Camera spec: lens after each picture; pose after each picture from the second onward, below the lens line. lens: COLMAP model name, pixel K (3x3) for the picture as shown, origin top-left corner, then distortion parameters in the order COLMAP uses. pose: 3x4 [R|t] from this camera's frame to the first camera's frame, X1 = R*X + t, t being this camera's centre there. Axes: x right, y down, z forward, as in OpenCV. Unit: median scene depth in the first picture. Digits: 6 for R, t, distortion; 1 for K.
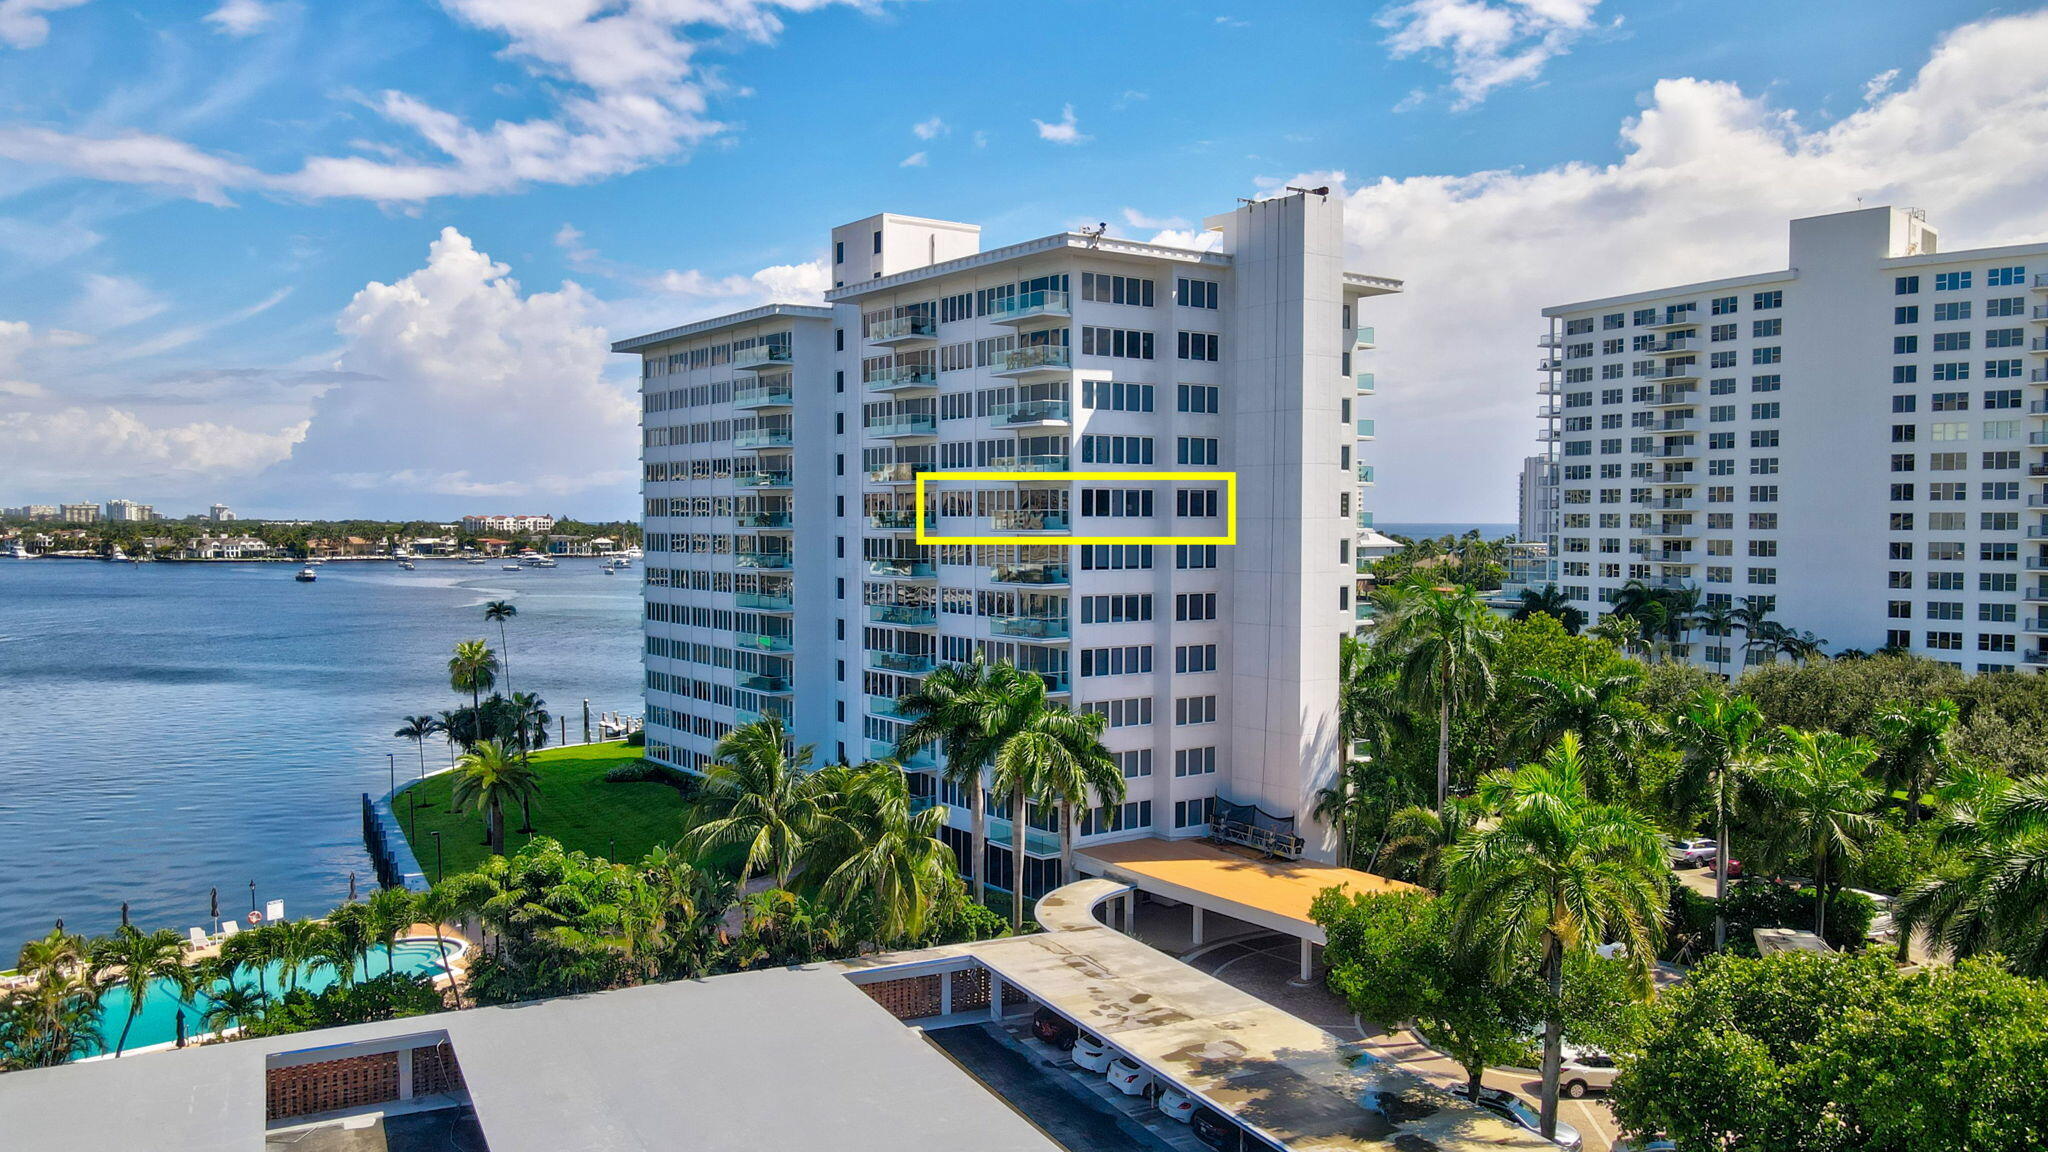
lens RADIAL K [[1535.5, 0, 1018.0], [0, 1535.5, 580.1], [0, 0, 1]] dist [-0.008236, 0.055080]
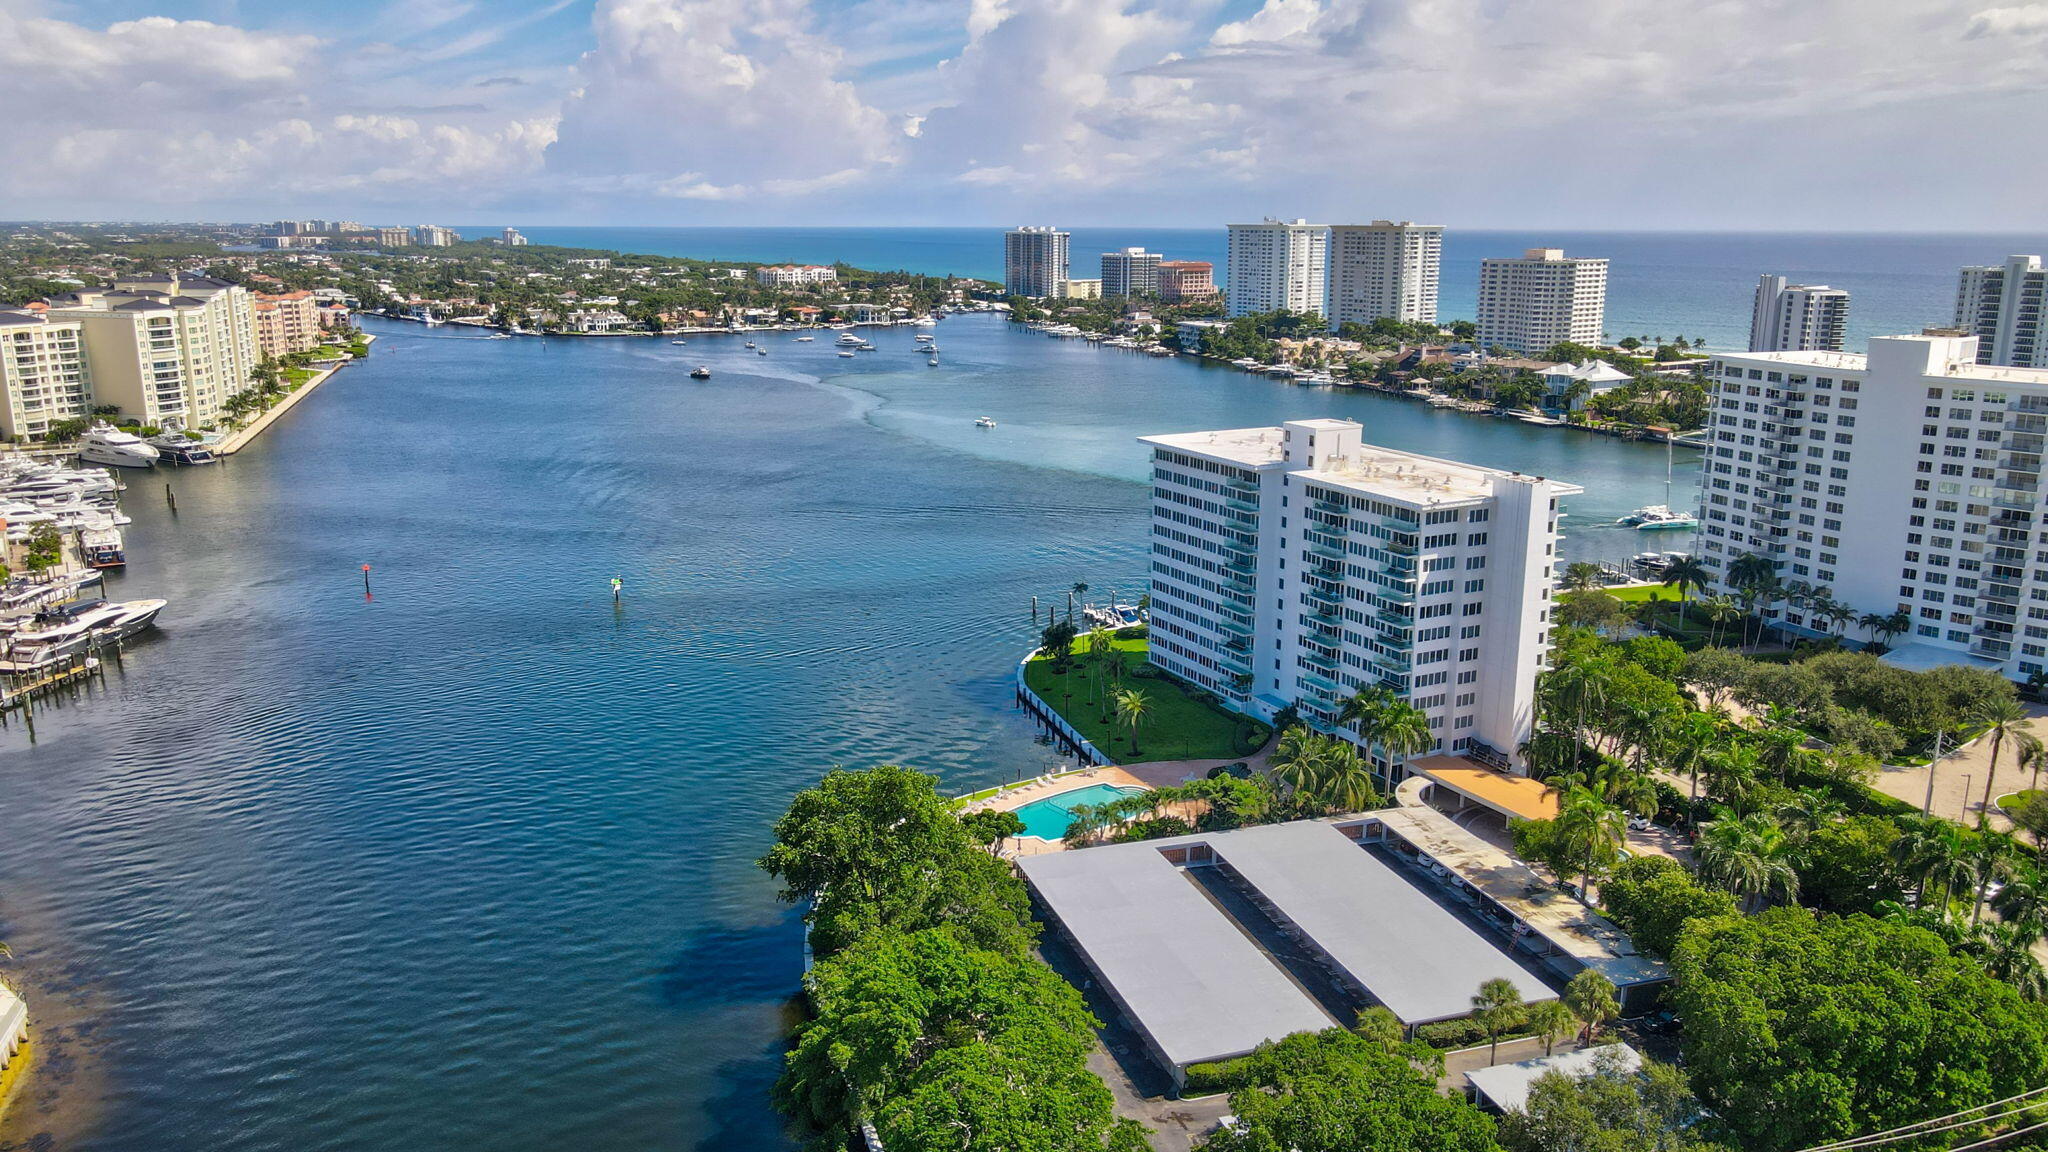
lens RADIAL K [[1535.5, 0, 1018.0], [0, 1535.5, 580.1], [0, 0, 1]] dist [-0.008236, 0.055080]
pose [[0.989722, 0.036370, -0.138303, -0.223911], [-0.009082, 0.981152, 0.193023, -0.509067], [0.142717, -0.189783, 0.971398, -1.211842]]
